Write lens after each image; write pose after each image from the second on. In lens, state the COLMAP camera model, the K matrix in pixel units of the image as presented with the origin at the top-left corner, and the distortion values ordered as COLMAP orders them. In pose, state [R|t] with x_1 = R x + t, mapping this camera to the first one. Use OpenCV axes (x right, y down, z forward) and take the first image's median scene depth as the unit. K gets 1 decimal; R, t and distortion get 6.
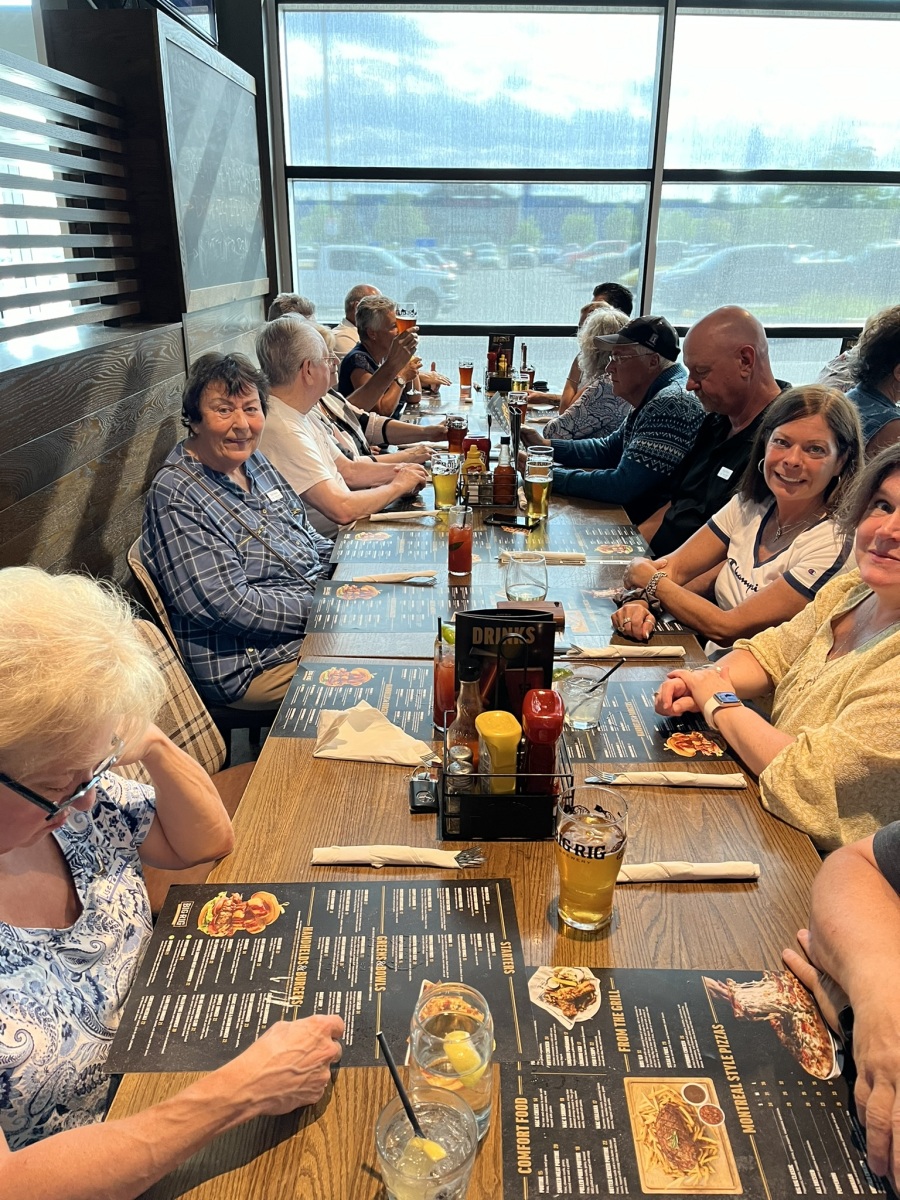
lens RADIAL K [[898.0, 0, 444.3], [0, 898.0, 608.8], [0, 0, 1]] dist [0.041683, -0.037567]
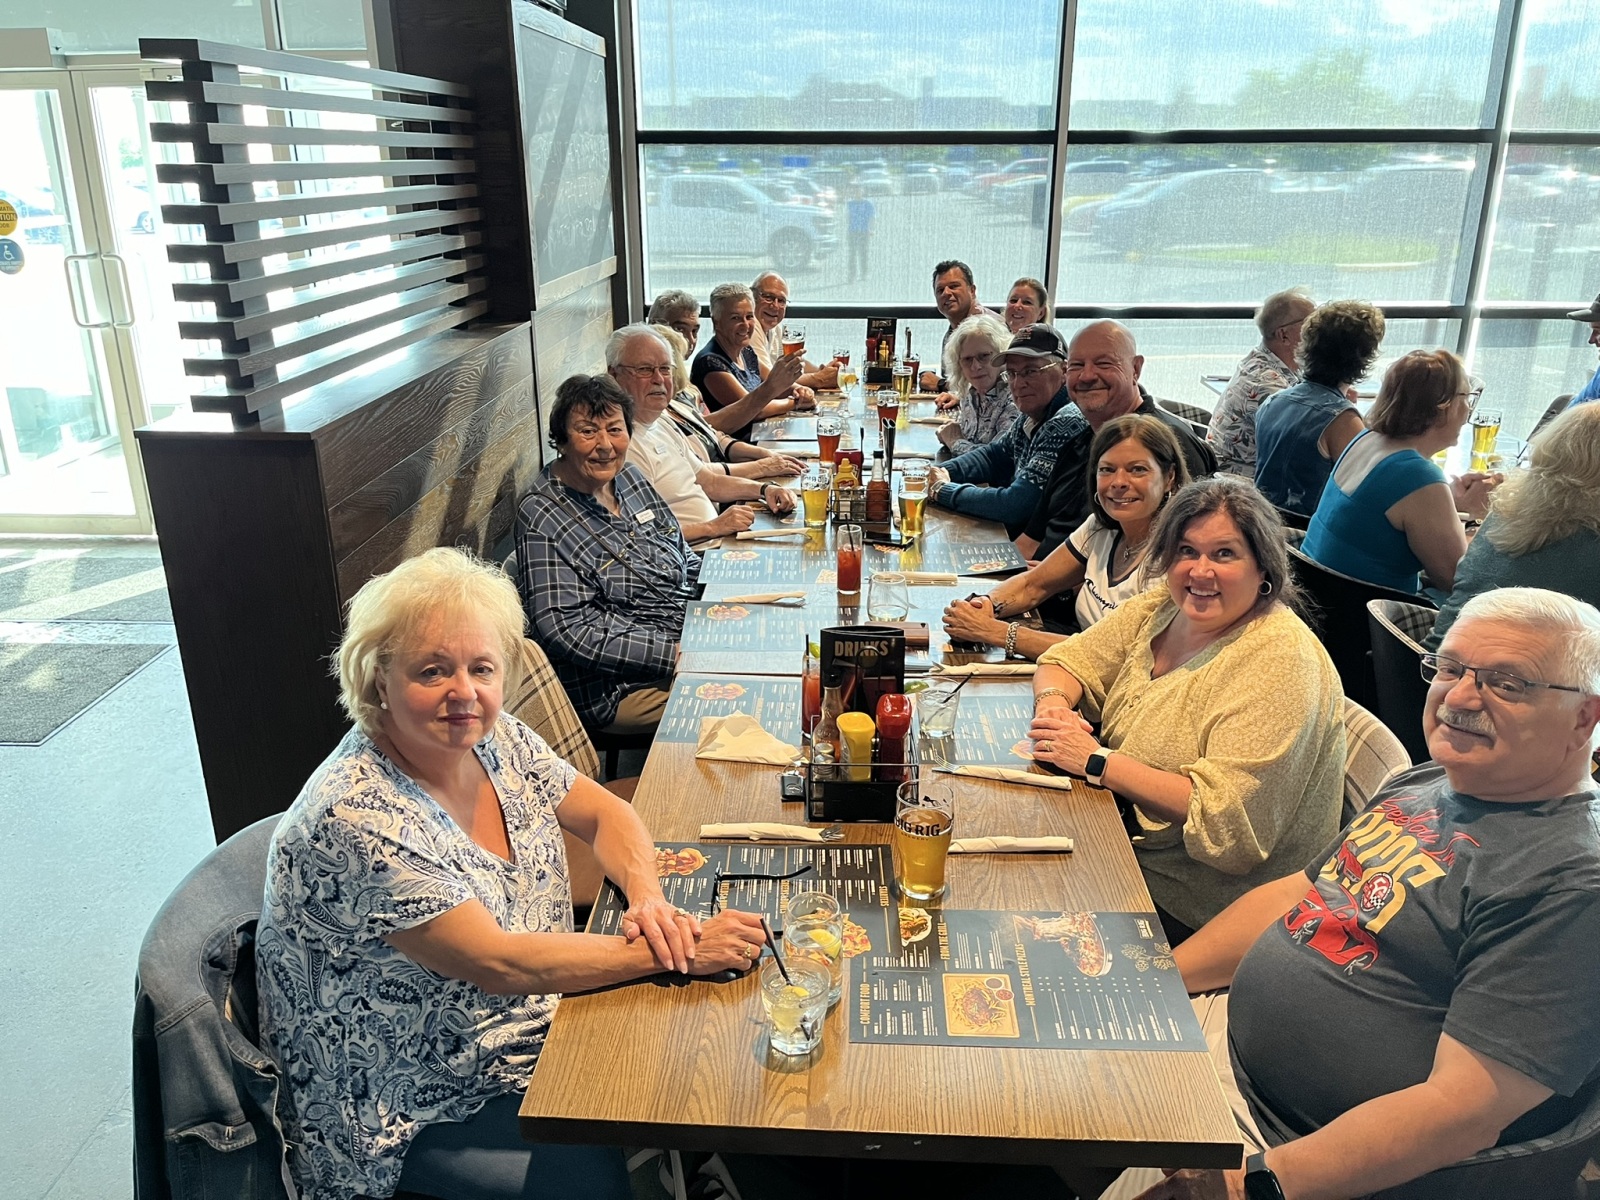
lens RADIAL K [[1197.4, 0, 772.8], [0, 1197.4, 608.7], [0, 0, 1]] dist [0.041683, -0.037567]
pose [[0.999257, 0.001035, -0.038540, 0.006066], [-0.001974, 0.999702, -0.024326, 0.008744], [0.038504, 0.024384, 0.998961, -0.316551]]
